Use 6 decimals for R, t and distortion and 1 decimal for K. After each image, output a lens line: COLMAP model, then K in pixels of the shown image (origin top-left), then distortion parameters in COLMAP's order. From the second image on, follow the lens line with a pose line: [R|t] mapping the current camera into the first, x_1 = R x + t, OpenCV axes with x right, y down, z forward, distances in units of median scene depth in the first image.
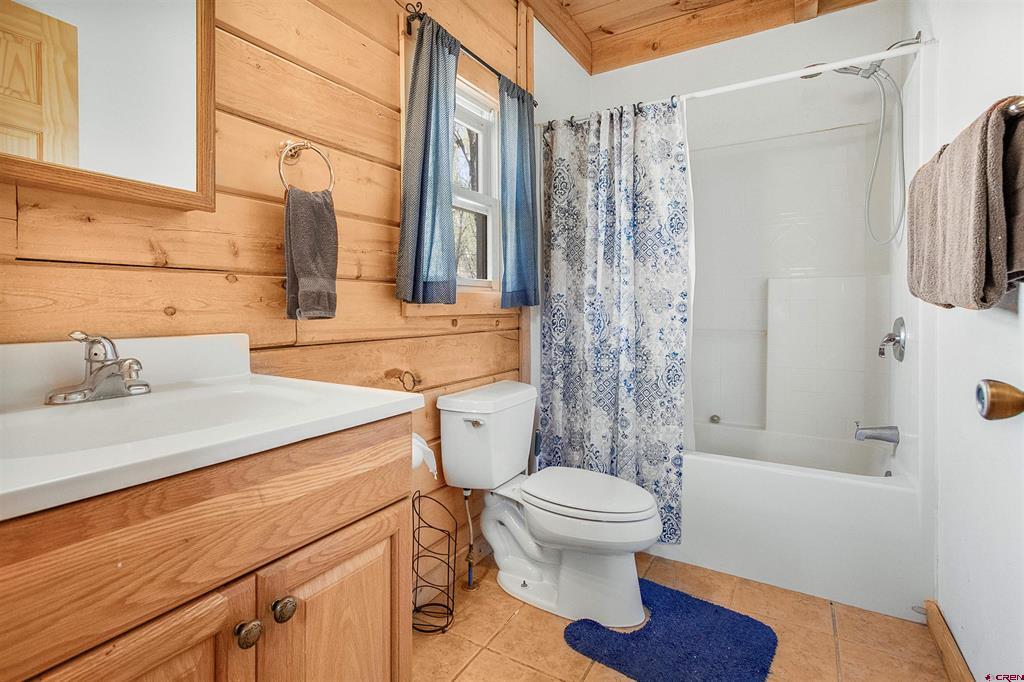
lens RADIAL K [[489.4, 0, 511.8], [0, 489.4, 308.7], [0, 0, 1]] dist [0.001369, 0.006440]
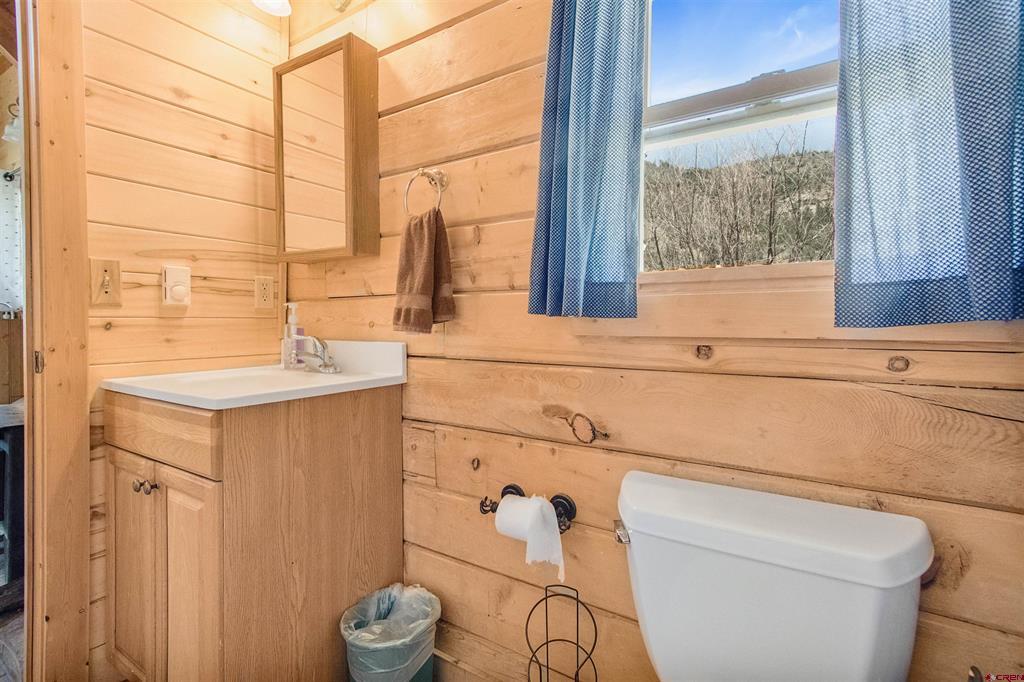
lens RADIAL K [[475.3, 0, 493.2], [0, 475.3, 327.9], [0, 0, 1]] dist [0.003428, 0.005762]
pose [[-0.052273, 0.011126, -0.998571, 0.594190], [-0.004486, 0.999925, 0.011376, -0.002867], [0.998623, 0.005074, -0.052219, 1.150810]]
